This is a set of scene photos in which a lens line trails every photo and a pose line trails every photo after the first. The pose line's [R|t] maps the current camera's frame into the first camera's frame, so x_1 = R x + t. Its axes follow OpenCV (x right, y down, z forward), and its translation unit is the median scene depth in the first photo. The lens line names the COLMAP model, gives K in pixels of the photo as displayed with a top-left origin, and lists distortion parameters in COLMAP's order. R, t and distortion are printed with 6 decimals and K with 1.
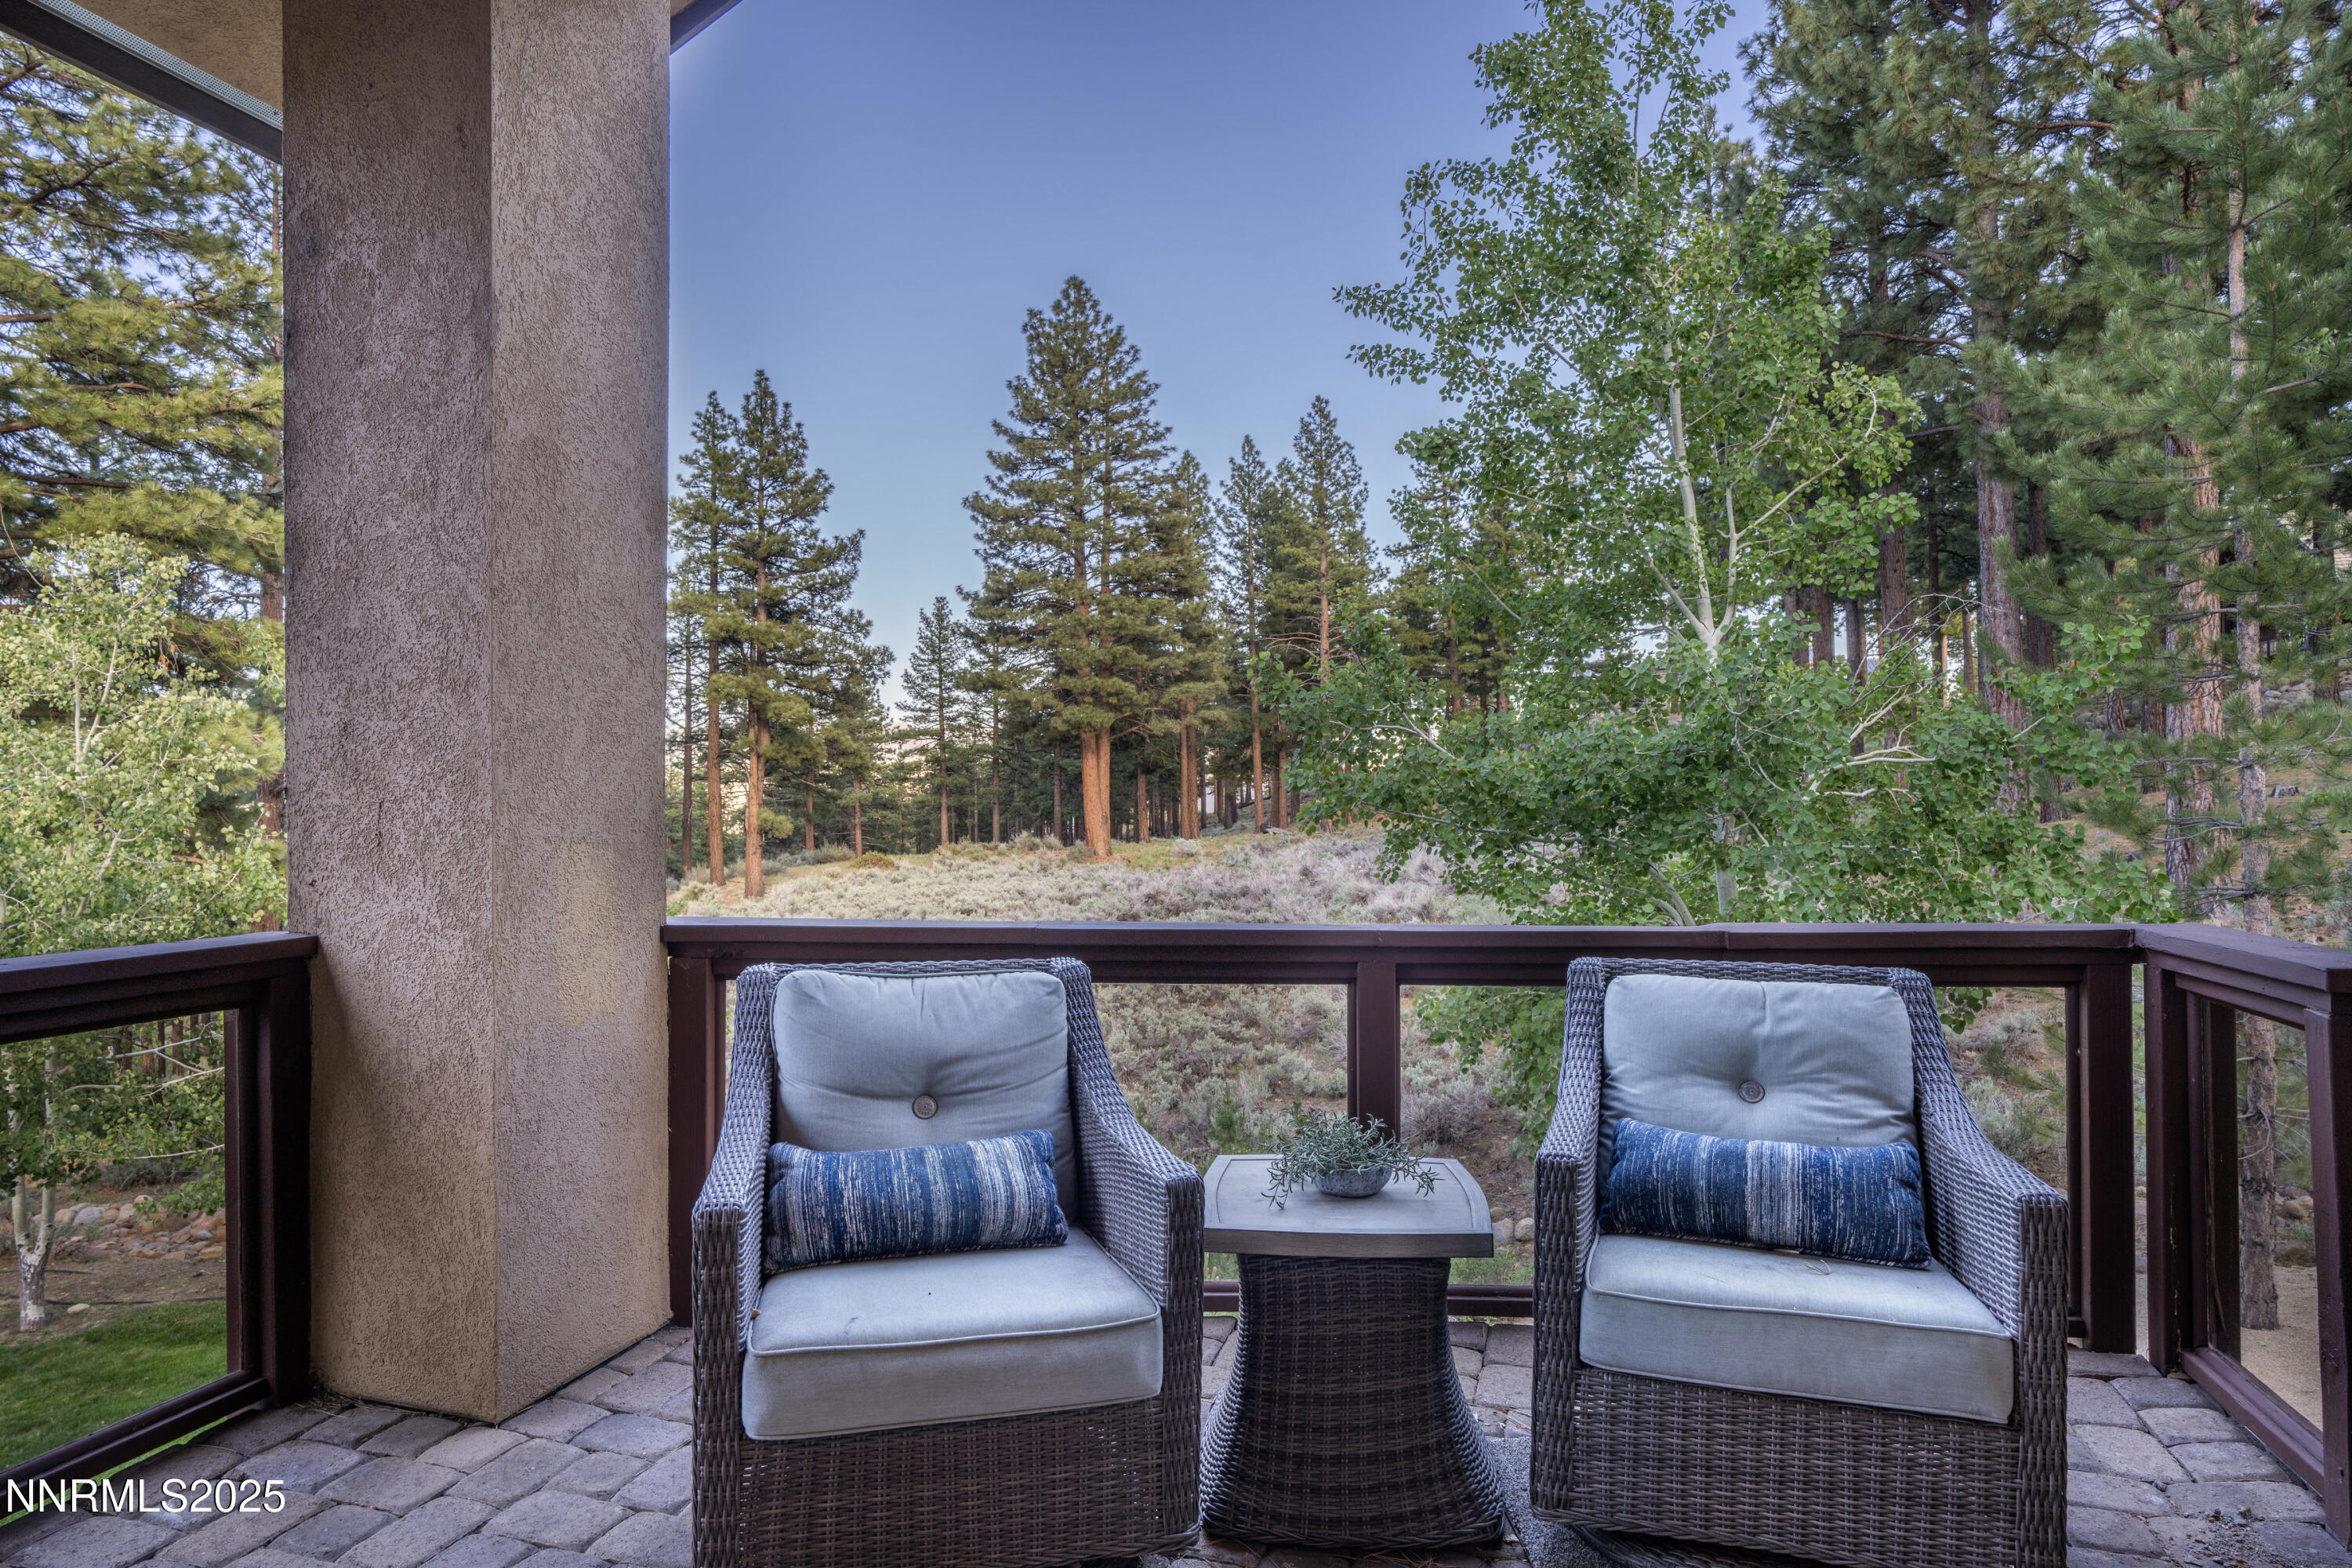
lens RADIAL K [[1311.9, 0, 1192.5], [0, 1311.9, 786.5], [0, 0, 1]] dist [-0.027340, 0.001638]
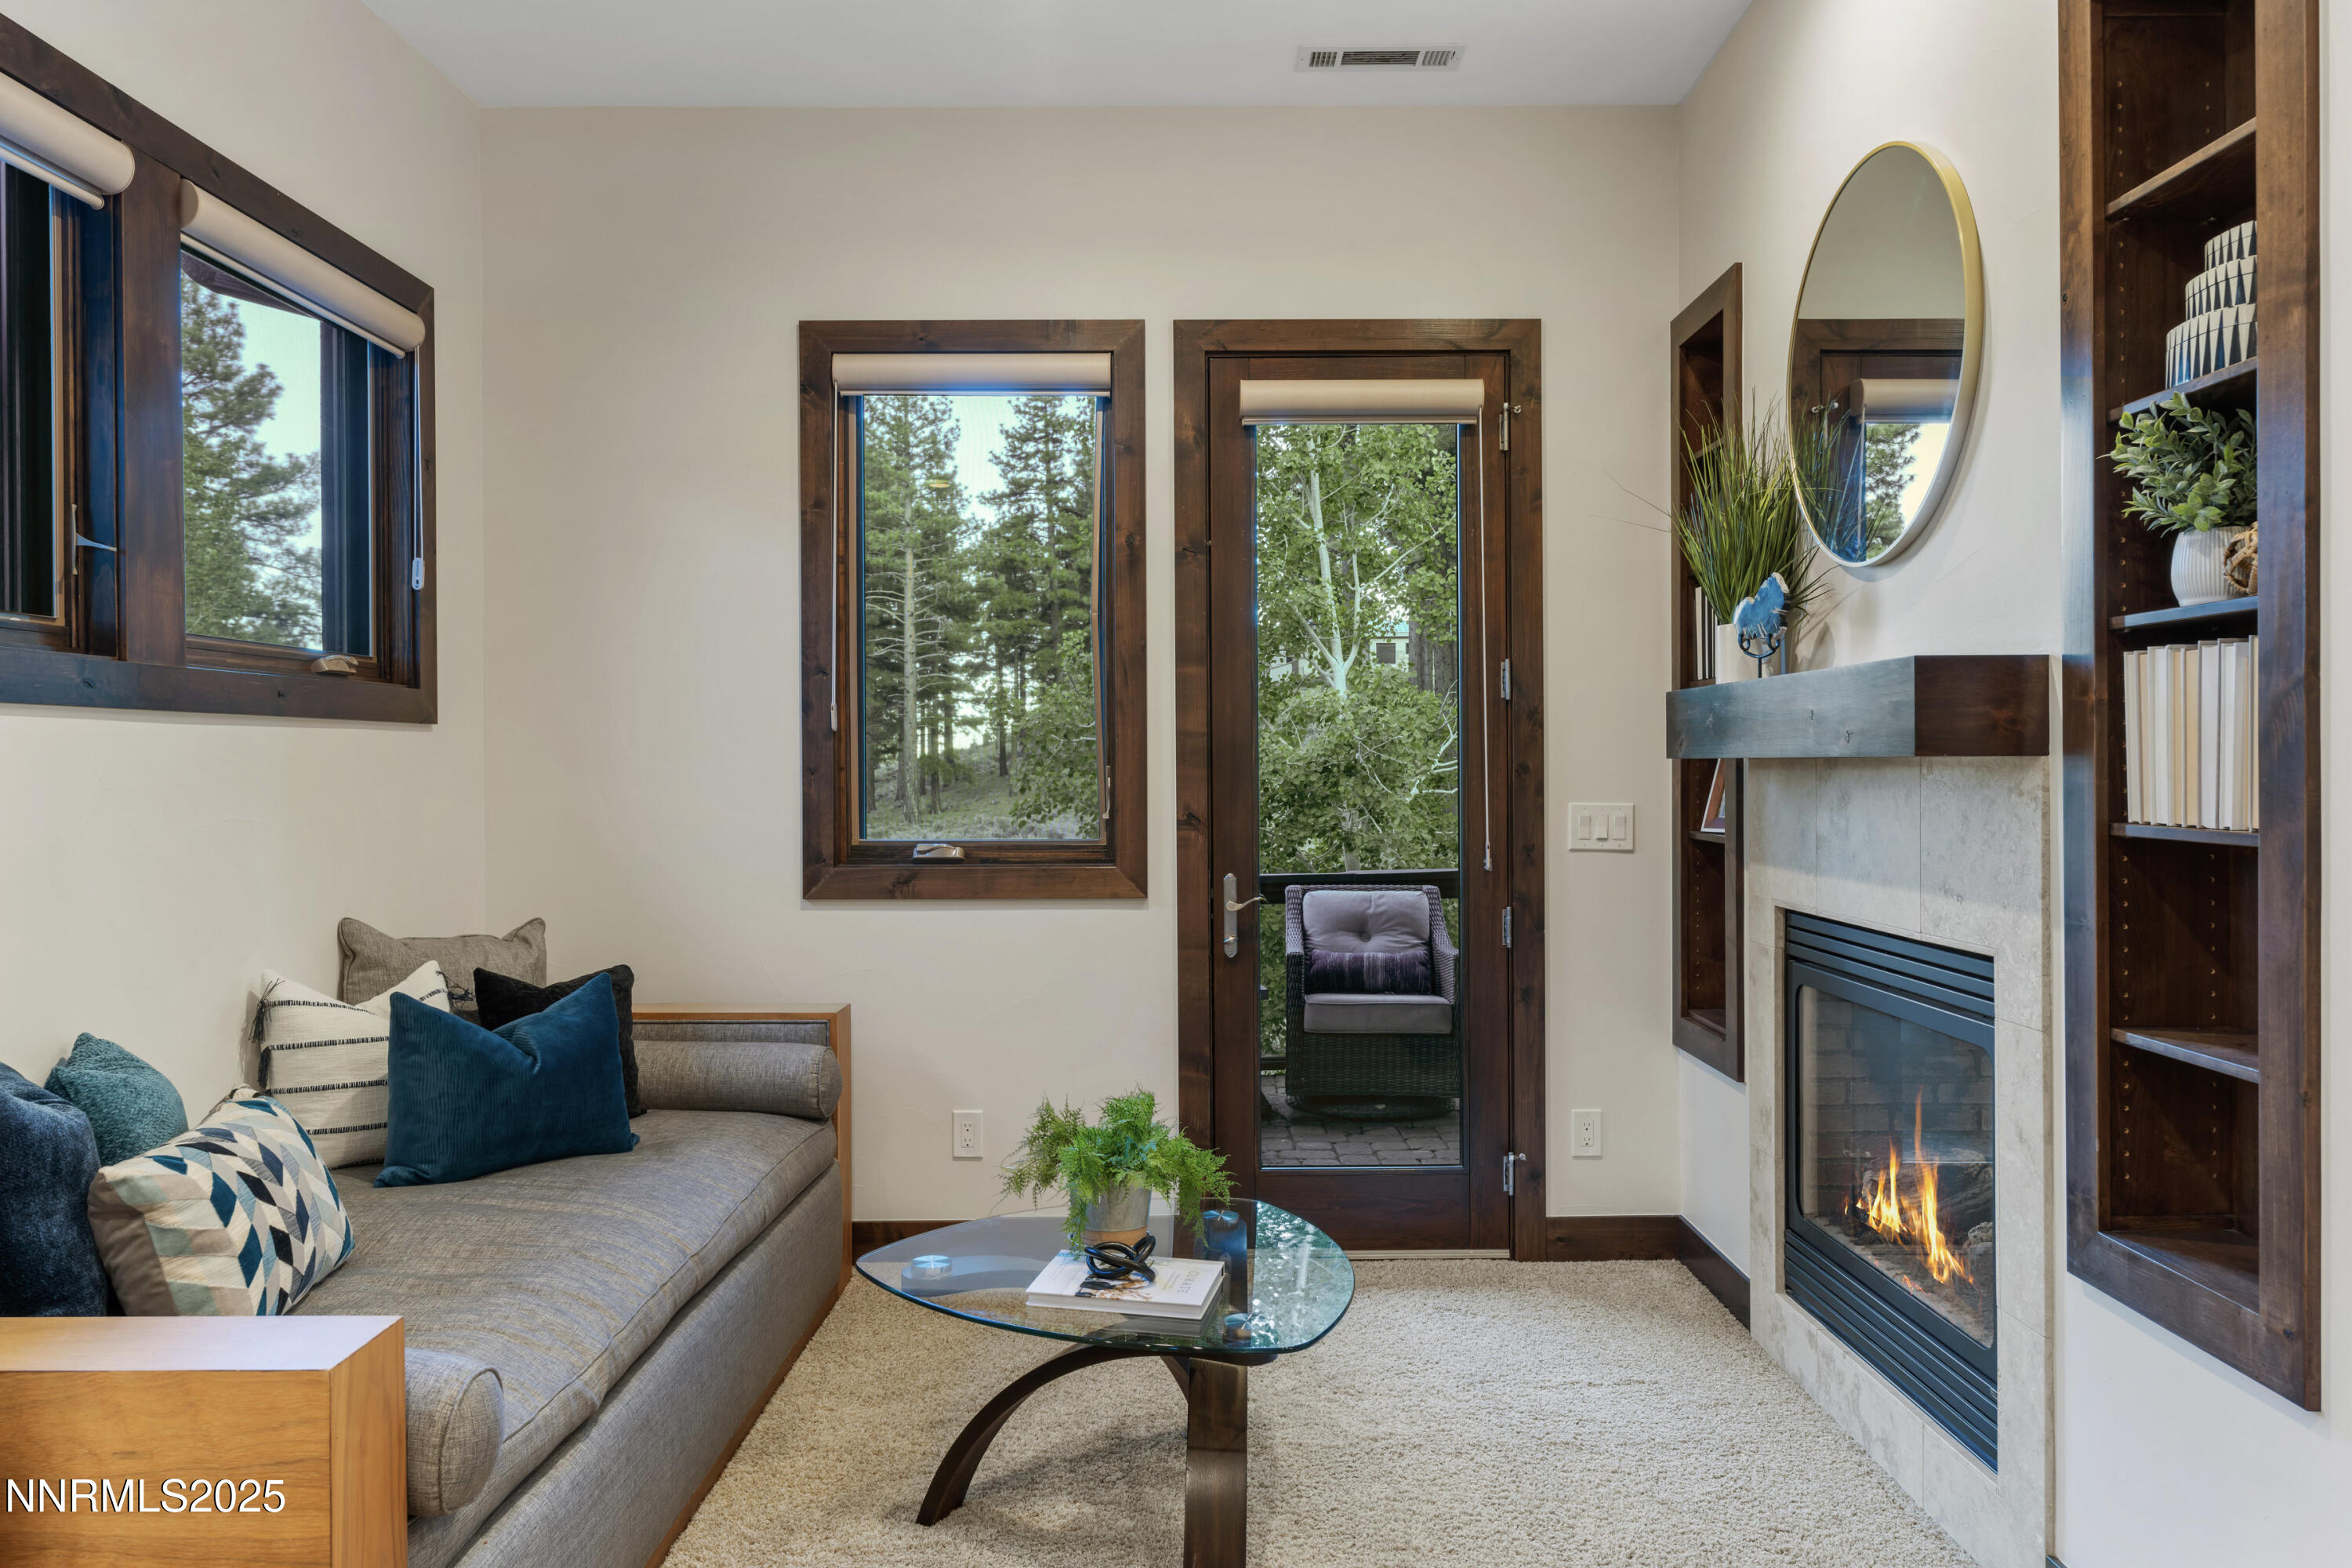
lens RADIAL K [[1621.3, 0, 1167.6], [0, 1621.3, 773.3], [0, 0, 1]] dist [-0.004306, 0.001976]
pose [[0.961894, -0.000892, 0.273422, -0.199504], [-0.000037, 0.999994, 0.003391, -0.018914], [-0.273424, -0.003272, 0.961888, -0.479100]]
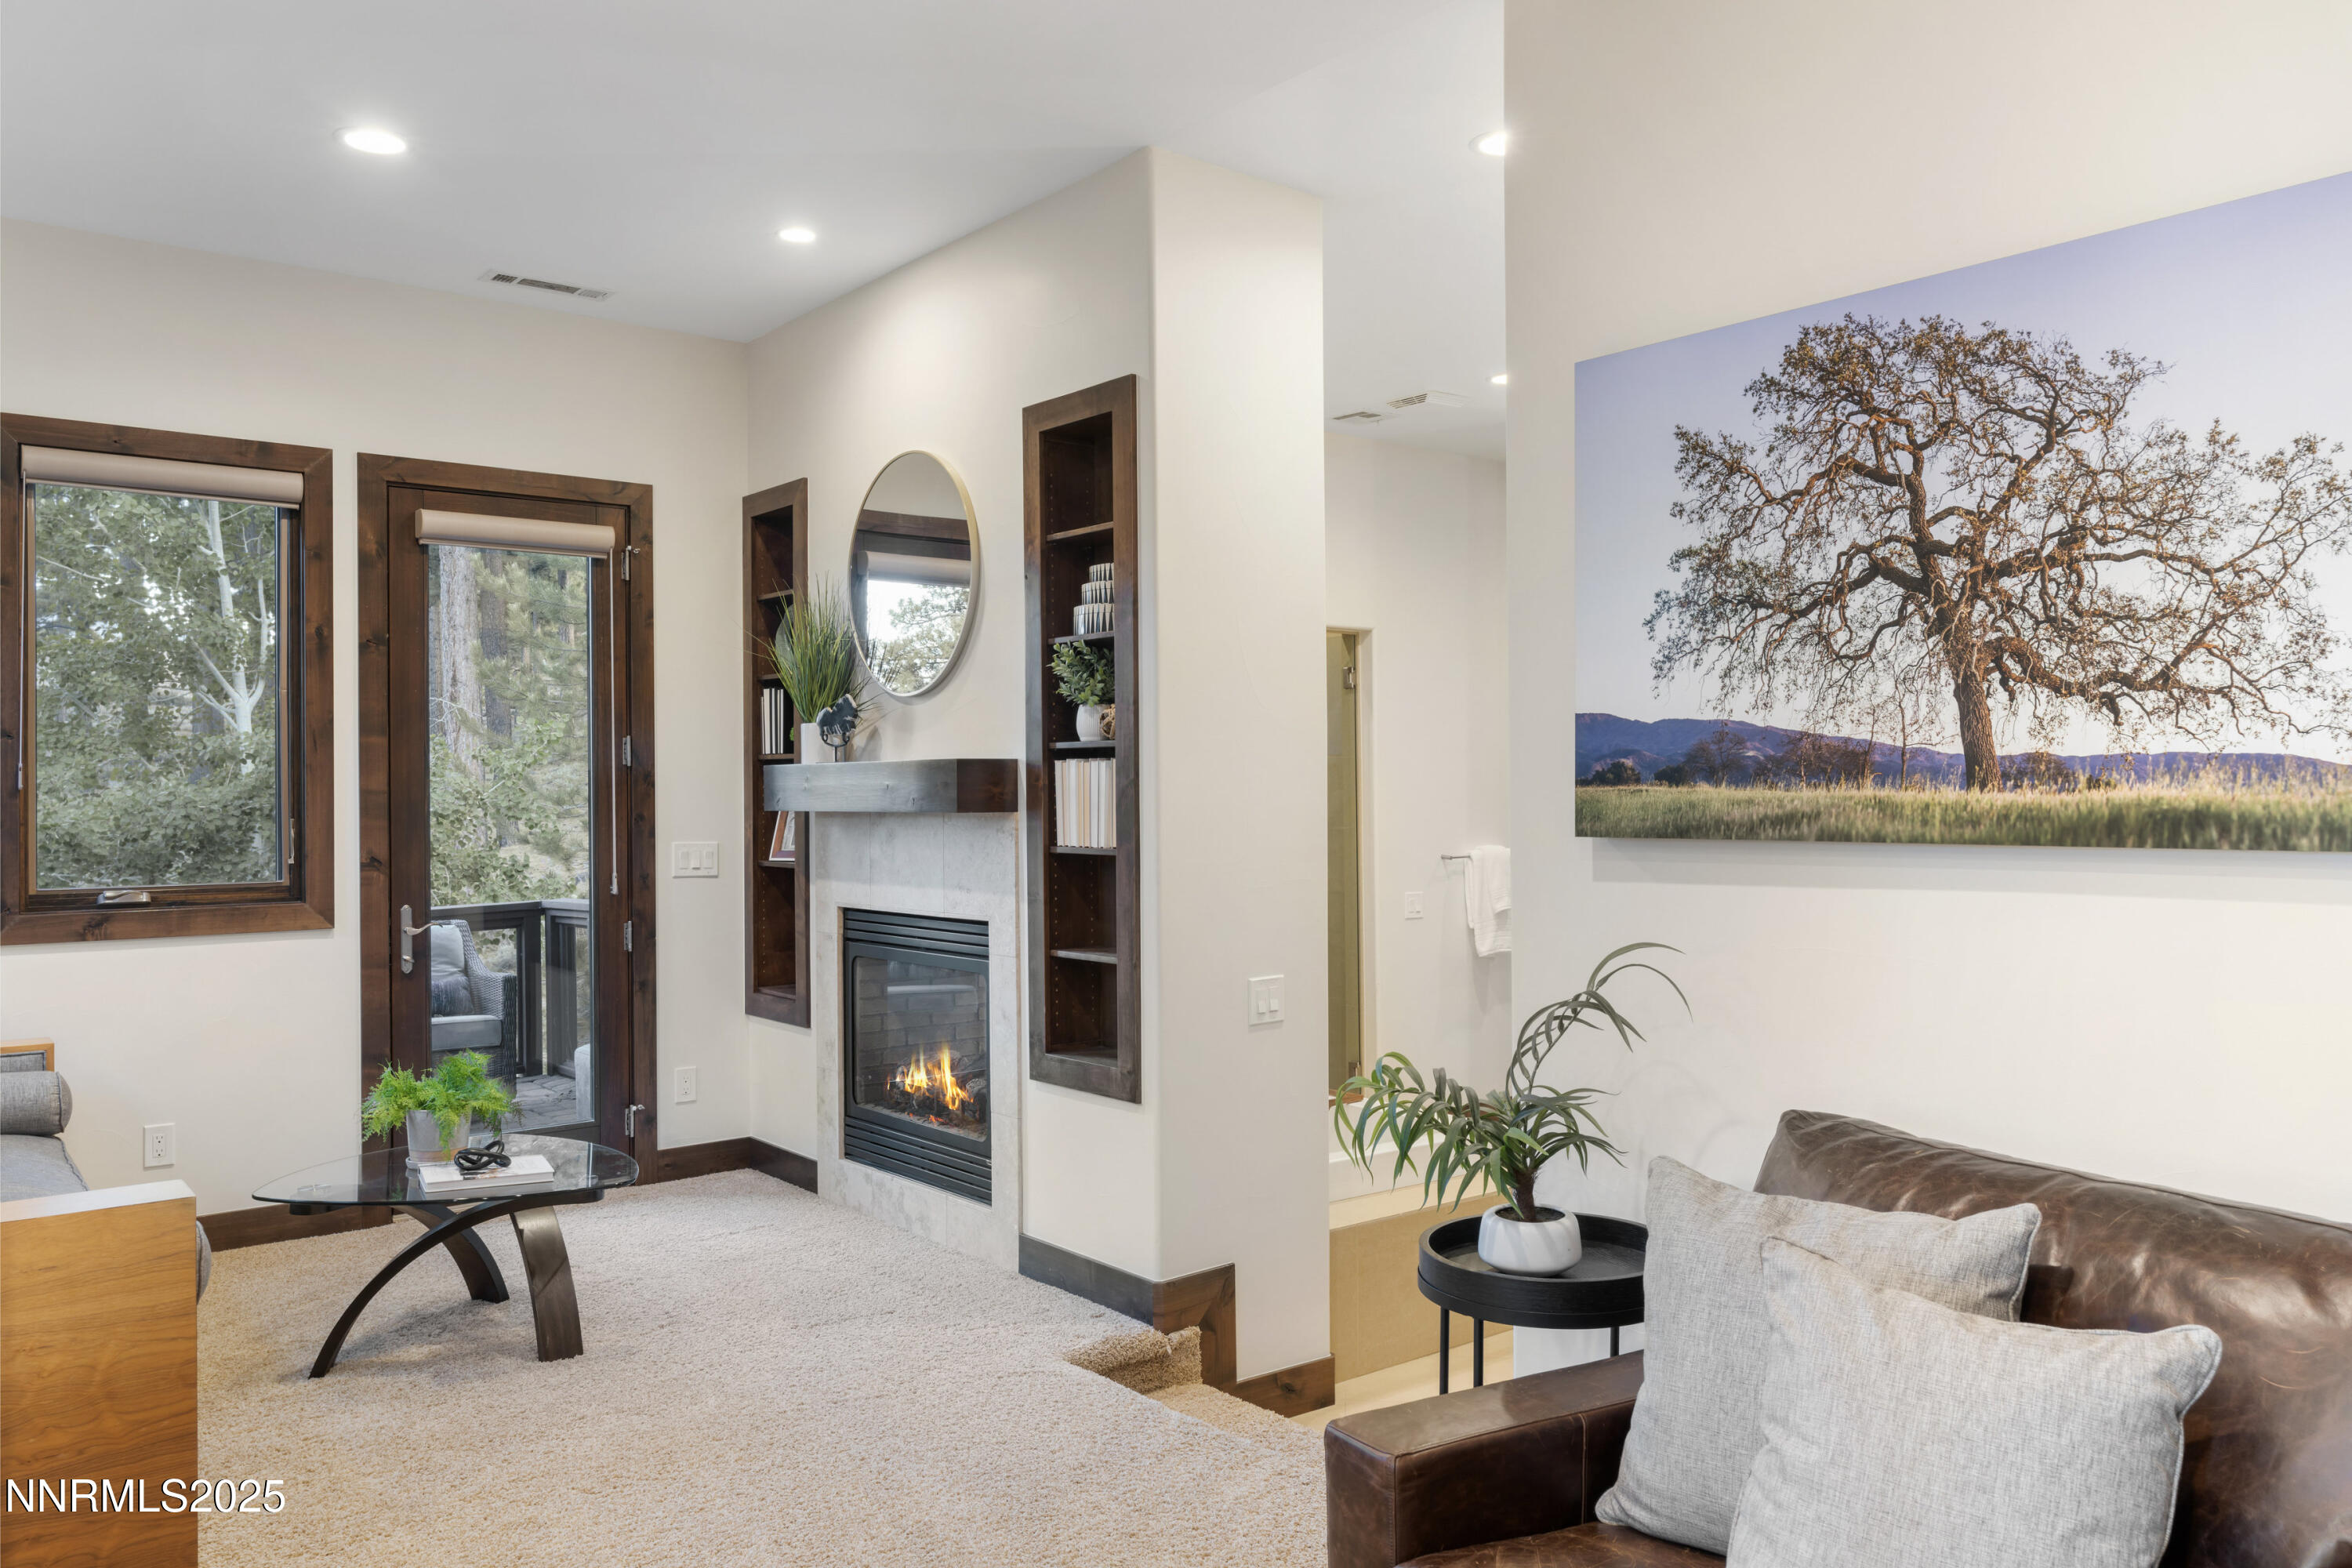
lens RADIAL K [[1761.9, 0, 1178.5], [0, 1761.9, 789.1], [0, 0, 1]] dist [0.011952, 0.004145]
pose [[0.582171, 0.001084, 0.813066, -0.425893], [0.005422, 0.999972, -0.005215, -0.025509], [-0.813048, 0.007444, 0.582149, -0.638174]]
